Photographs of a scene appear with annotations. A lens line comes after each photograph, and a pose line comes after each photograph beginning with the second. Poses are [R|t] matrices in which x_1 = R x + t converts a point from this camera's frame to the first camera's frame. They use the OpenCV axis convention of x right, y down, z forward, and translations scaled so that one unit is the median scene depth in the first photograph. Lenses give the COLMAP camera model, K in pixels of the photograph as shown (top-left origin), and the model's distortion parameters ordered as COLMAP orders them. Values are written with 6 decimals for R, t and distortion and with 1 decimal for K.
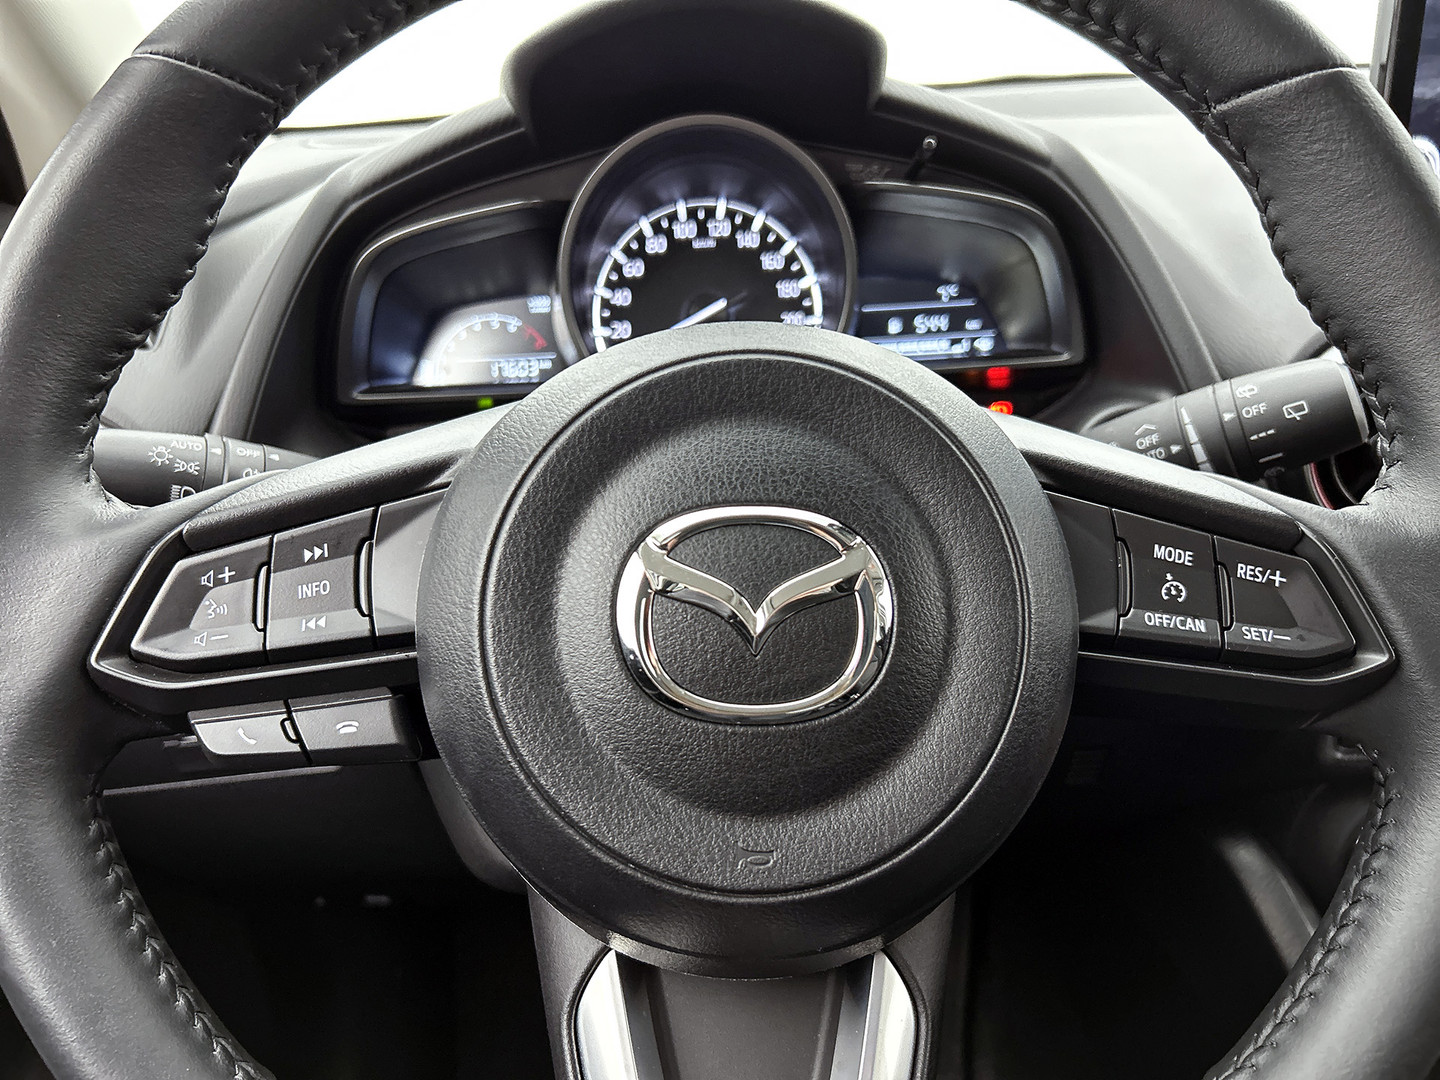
lens RADIAL K [[1103.2, 0, 704.1], [0, 1103.2, 536.1], [0, 0, 1]] dist [0.012527, -0.019287]
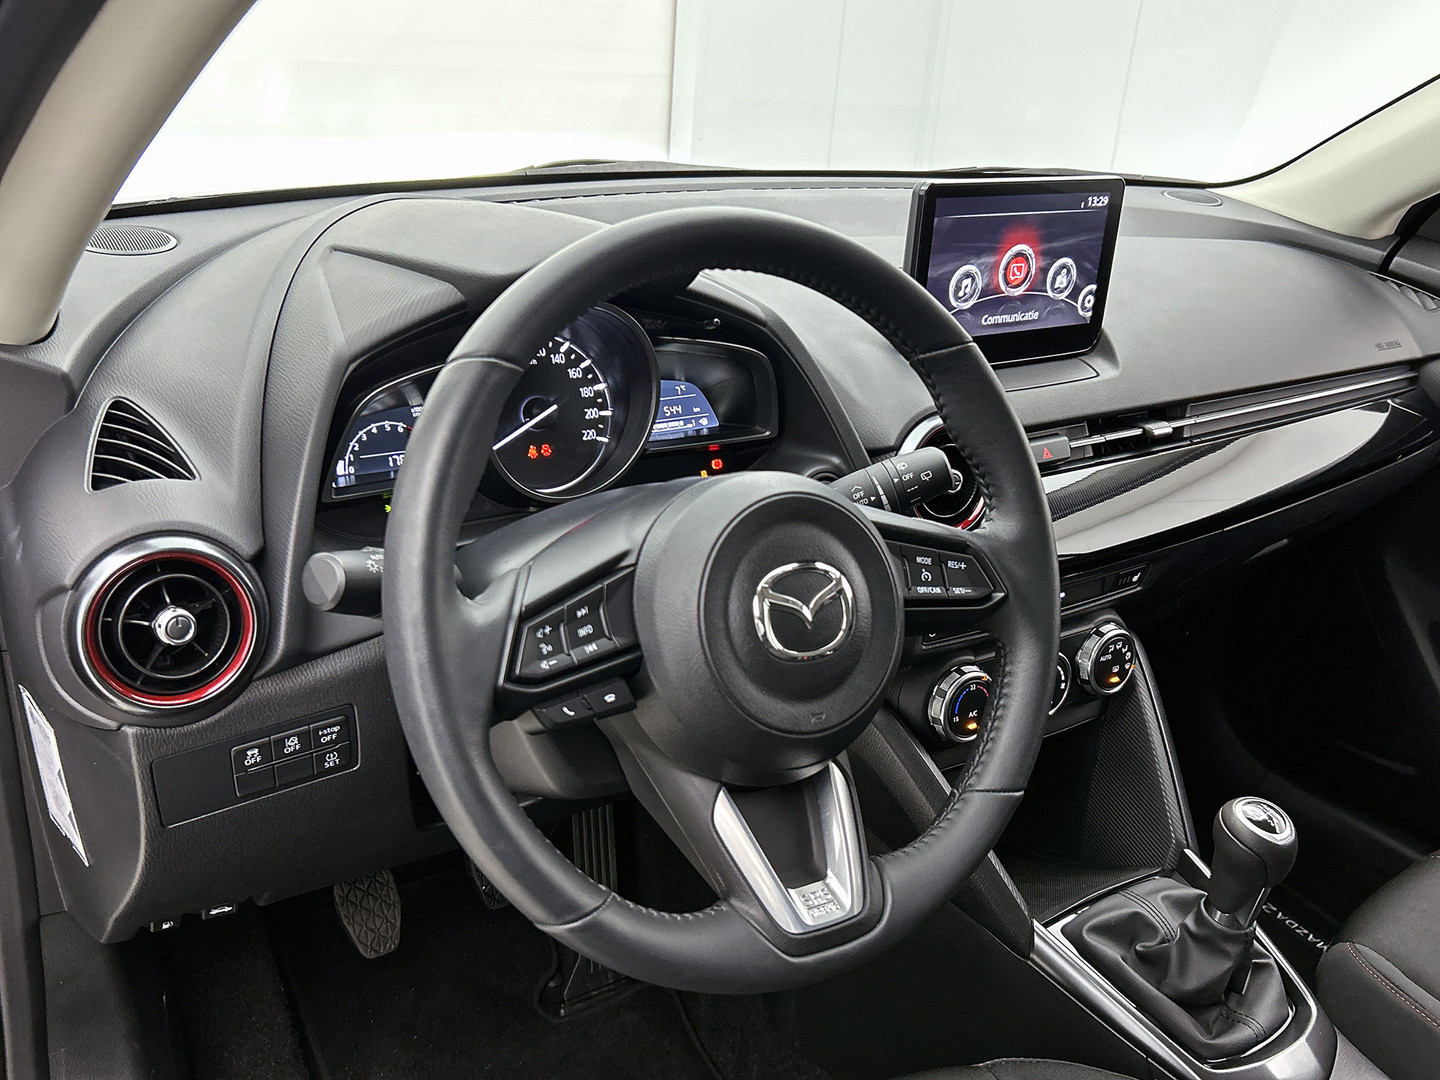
lens RADIAL K [[1266.1, 0, 719.6], [0, 1266.1, 541.7], [0, 0, 1]] dist [0.011608, -0.042037]
pose [[0.849034, -0.106877, 0.517415, -0.951098], [0.090040, 0.994269, 0.057628, -0.156439], [-0.520609, -0.002341, 0.853792, -0.739531]]
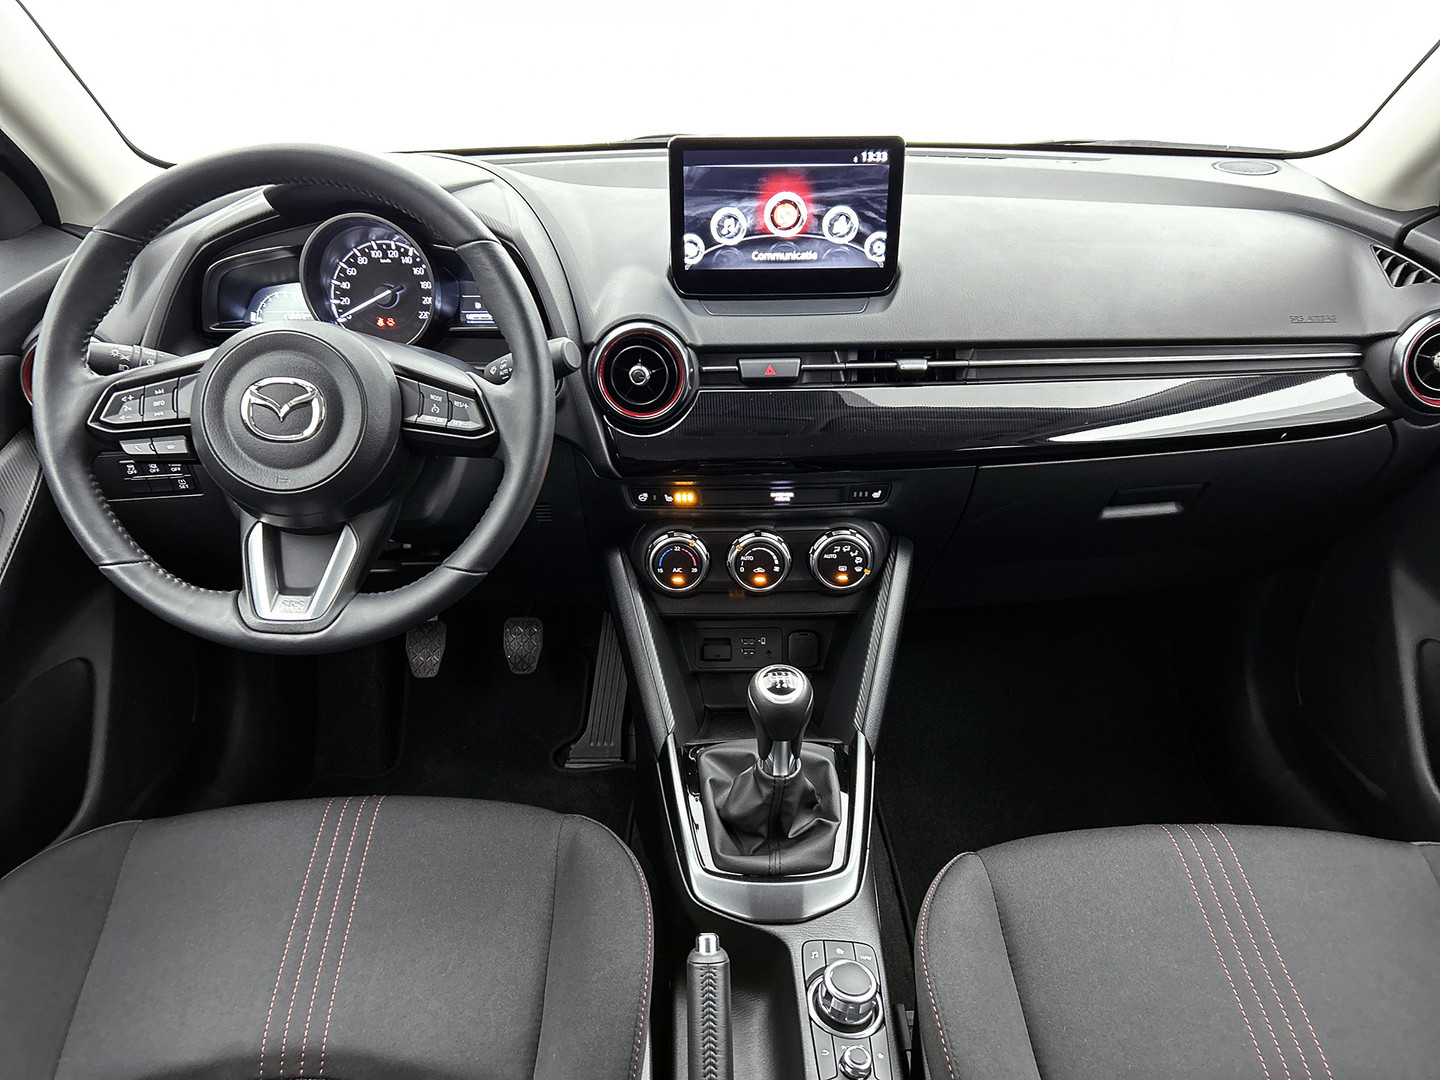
lens RADIAL K [[1103.2, 0, 733.4], [0, 1103.2, 551.3], [0, 0, 1]] dist [0.012527, -0.019287]
pose [[0.998781, 0.046777, 0.015743, 0.935847], [-0.048103, 0.993981, 0.098425, 0.061197], [-0.011044, -0.099062, 0.995020, -1.636884]]
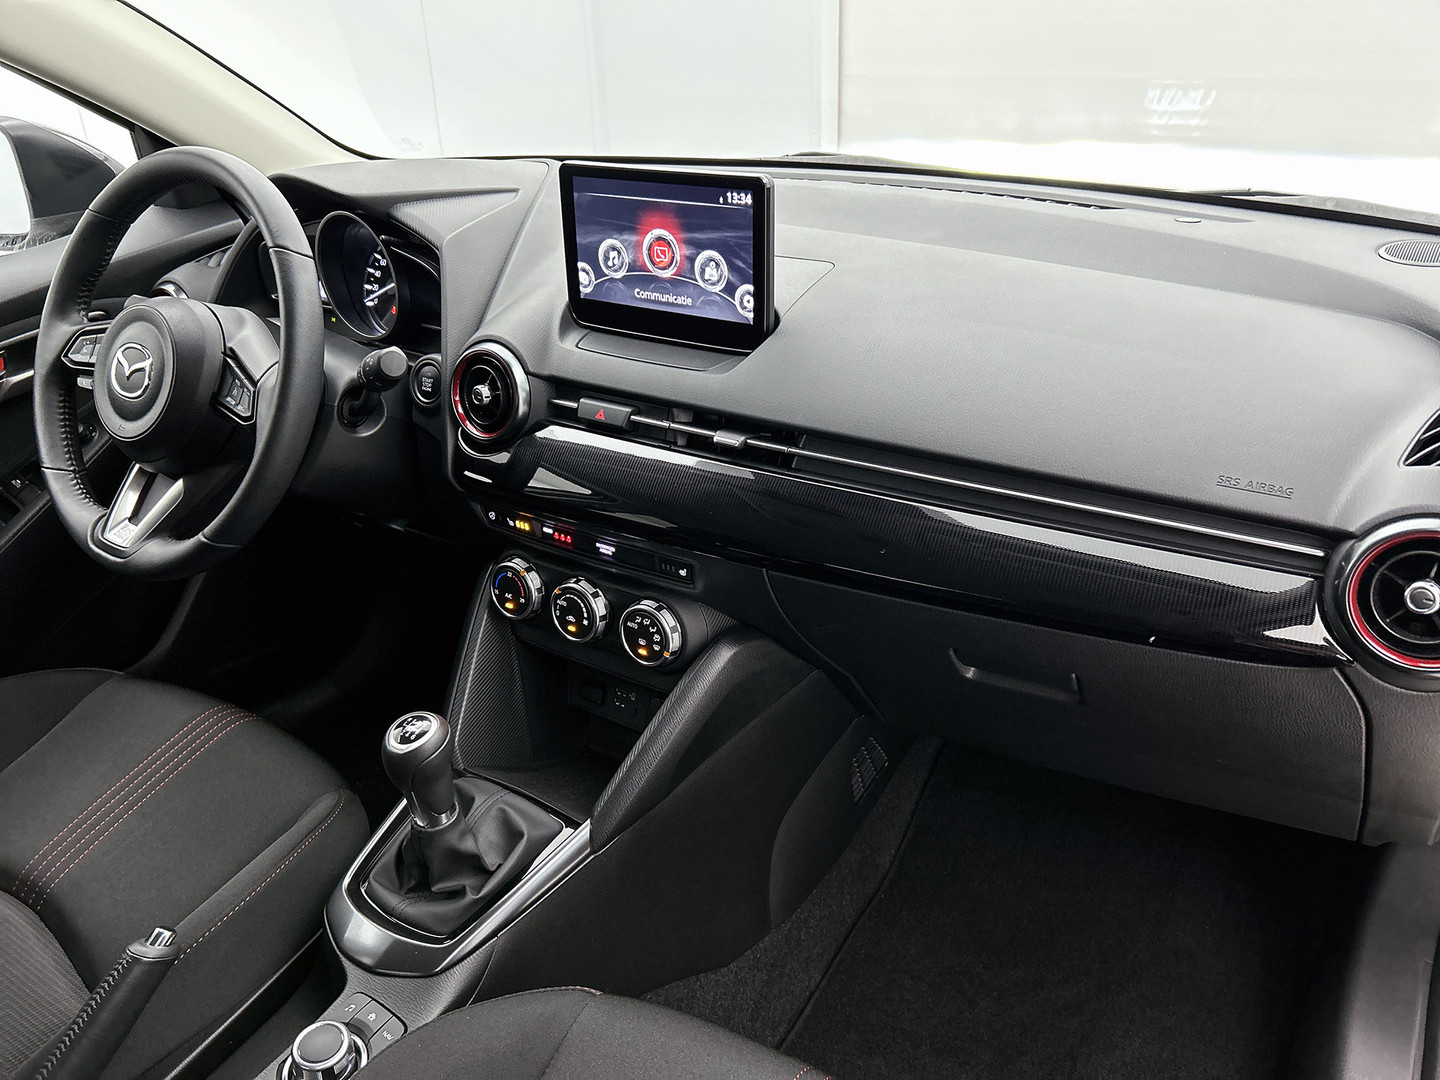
lens RADIAL K [[1103.2, 0, 747.0], [0, 1103.2, 558.0], [0, 0, 1]] dist [0.012527, -0.019287]
pose [[0.823841, 0.292399, -0.485581, 2.715124], [-0.232703, 0.955625, 0.180638, -0.354560], [0.516852, -0.035821, 0.855325, -0.885253]]
